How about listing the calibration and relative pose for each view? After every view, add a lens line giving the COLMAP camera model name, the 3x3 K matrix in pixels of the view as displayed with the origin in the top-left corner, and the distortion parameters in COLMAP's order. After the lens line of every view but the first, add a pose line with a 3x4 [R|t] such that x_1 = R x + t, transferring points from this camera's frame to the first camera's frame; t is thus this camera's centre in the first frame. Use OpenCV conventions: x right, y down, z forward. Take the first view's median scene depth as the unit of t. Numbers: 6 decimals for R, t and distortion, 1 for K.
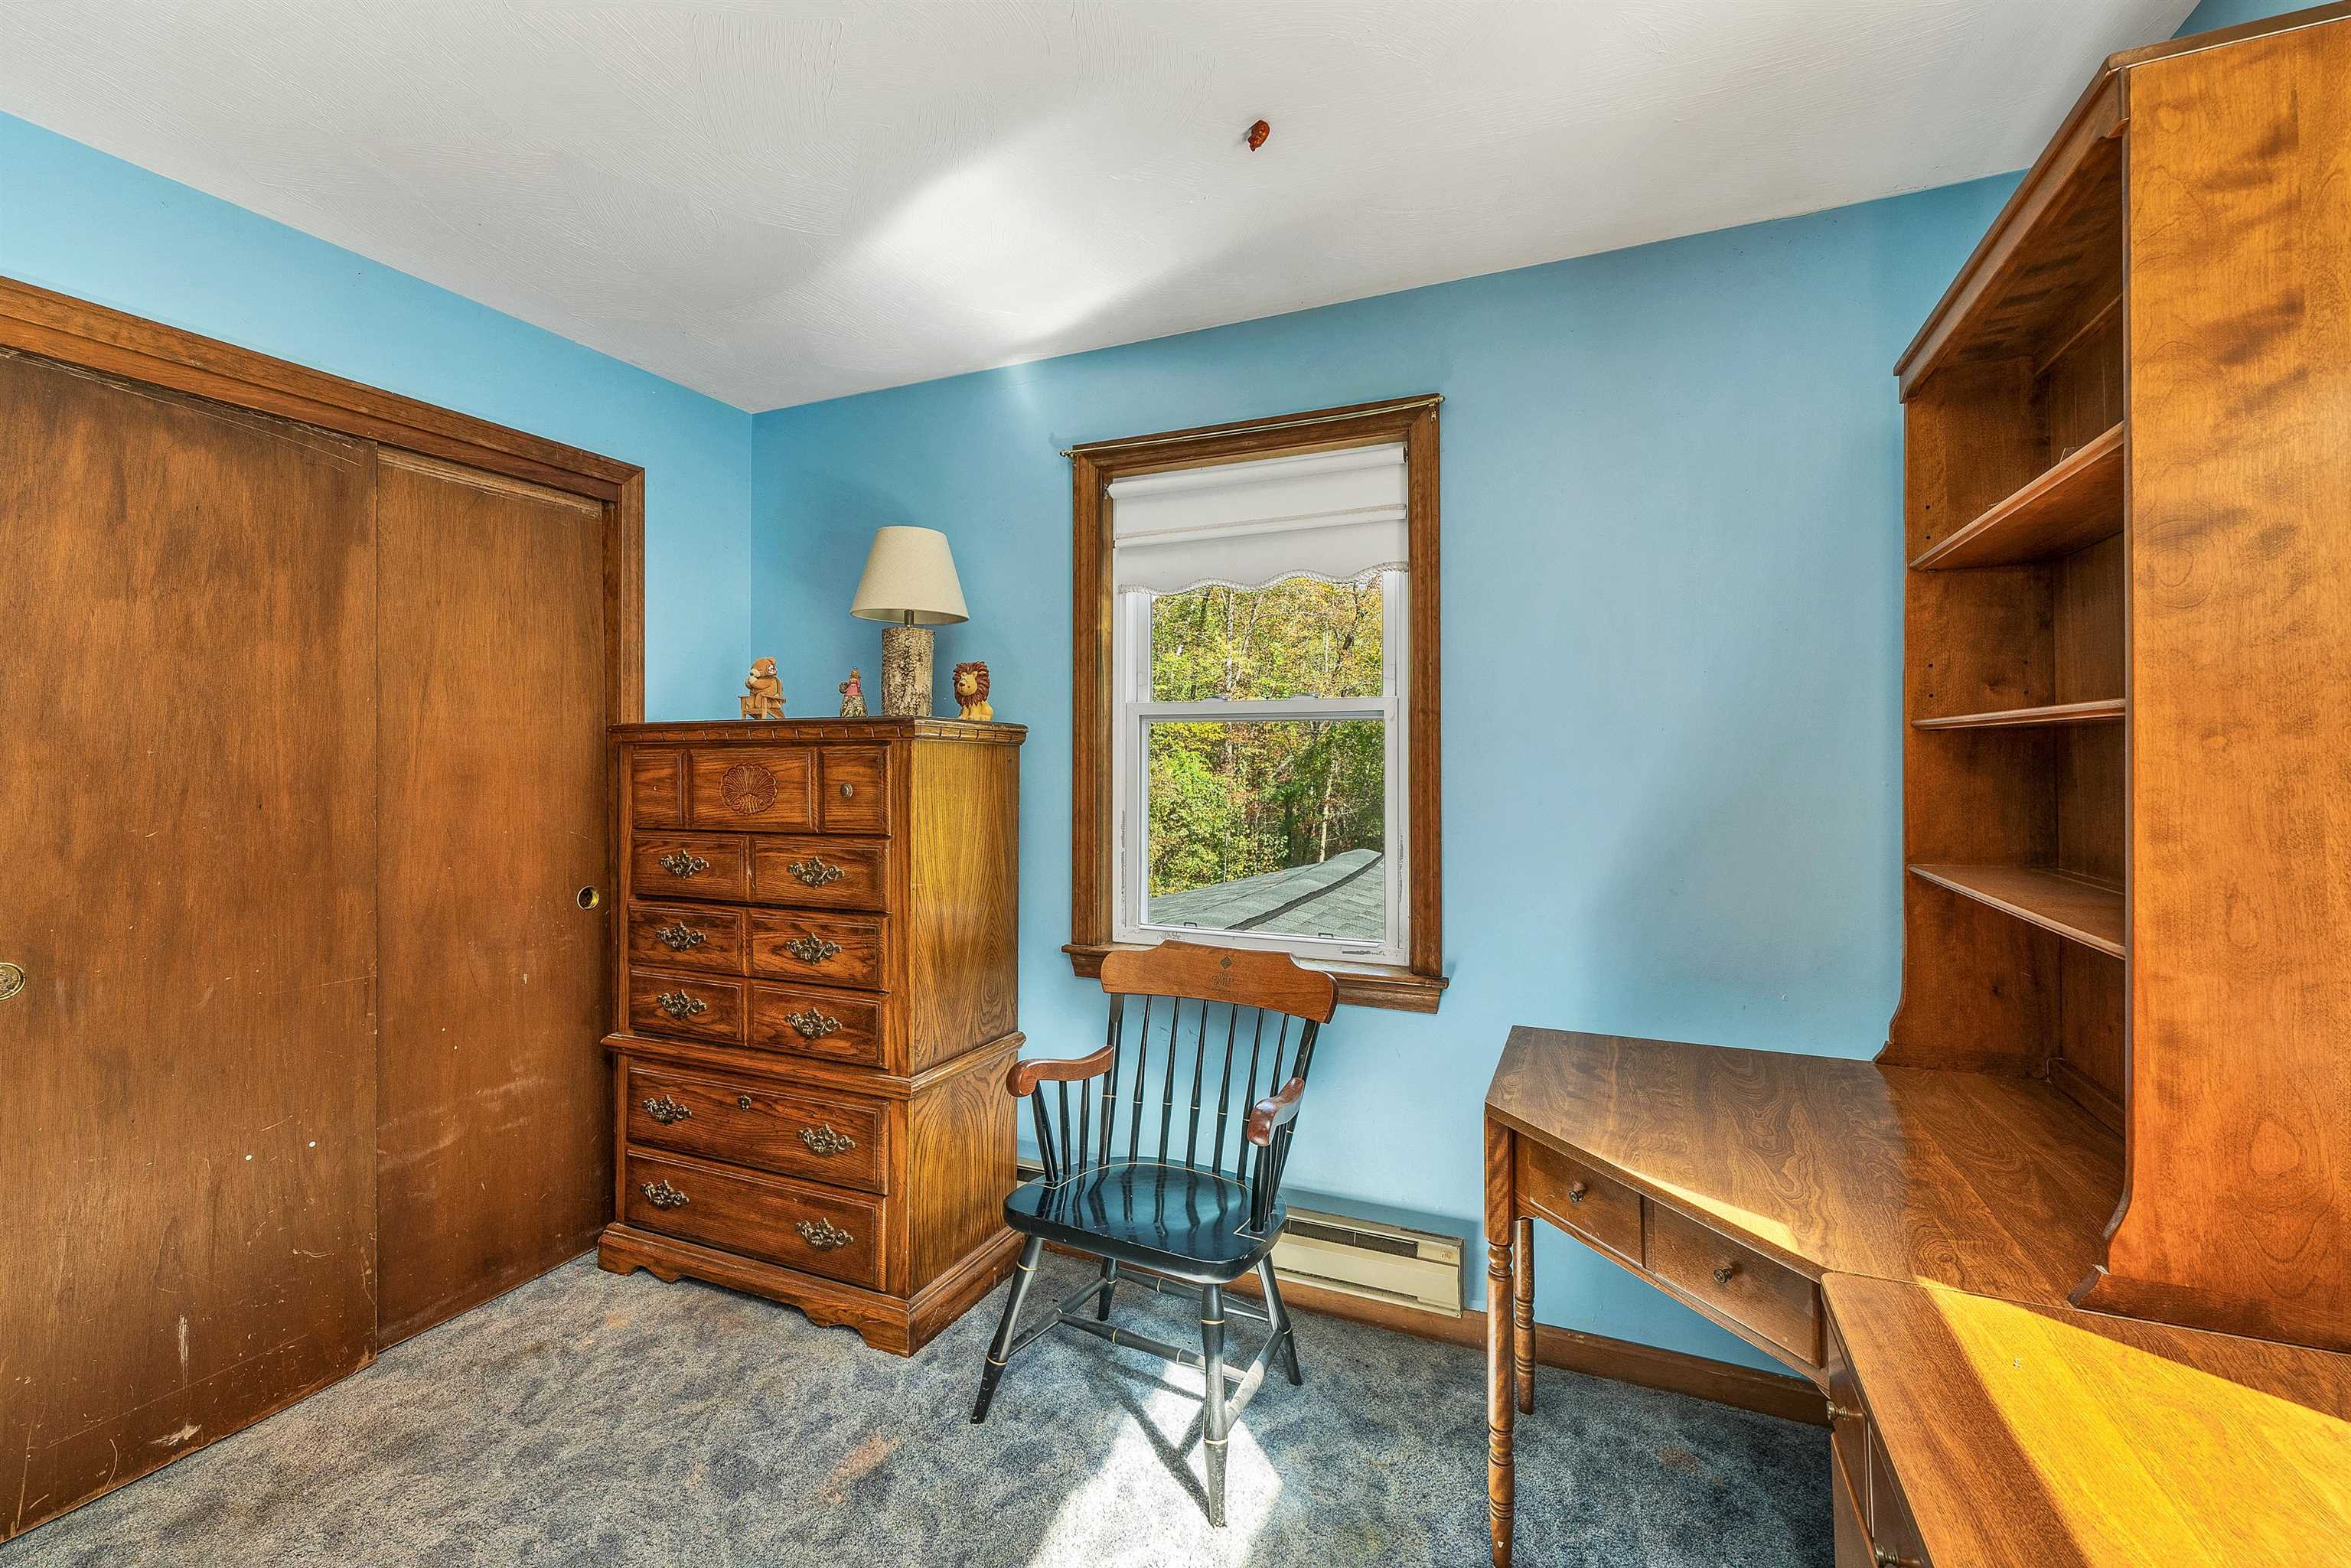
lens RADIAL K [[993.6, 0, 1177.6], [0, 993.6, 734.6], [0, 0, 1]] dist [0.000183, 0.000104]
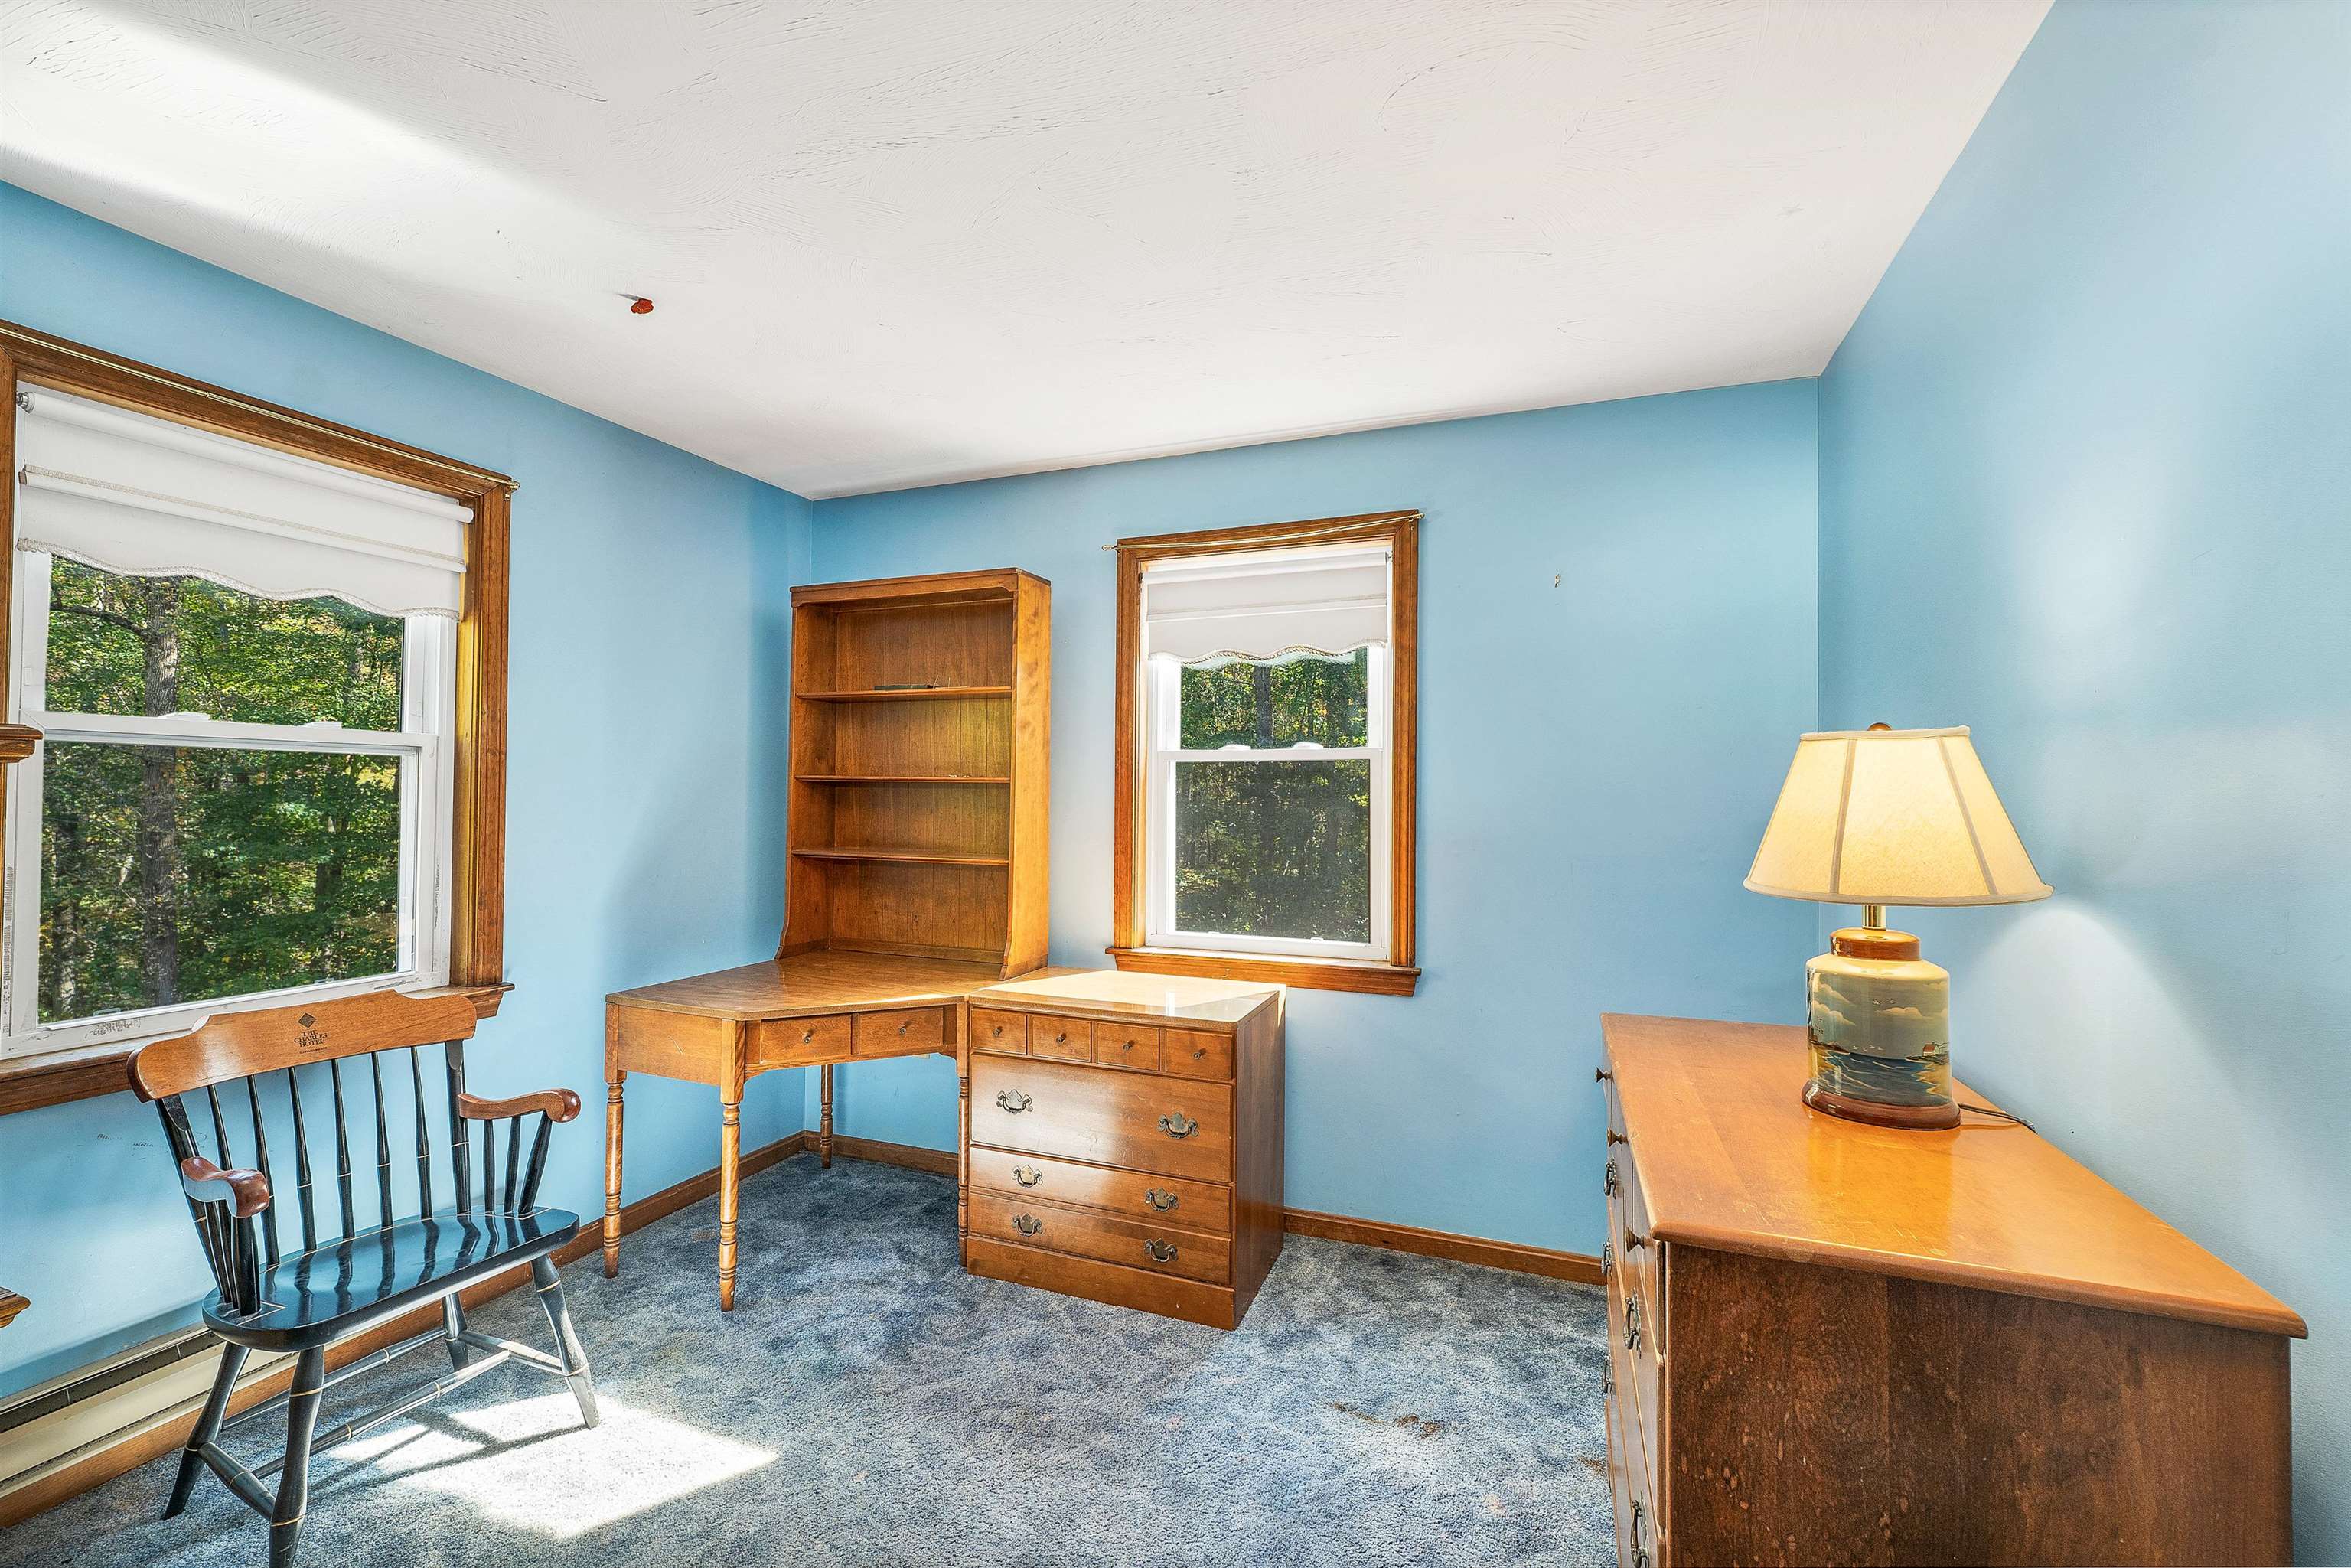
lens RADIAL K [[968.3, 0, 1176.2], [0, 968.3, 763.9], [0, 0, 1]] dist [-0.000329, -0.000001]
pose [[-0.043865, 0.023937, 0.998751, -0.951434], [-0.032885, 0.999137, -0.025390, -0.009353], [-0.998496, -0.033958, -0.043040, 0.287055]]
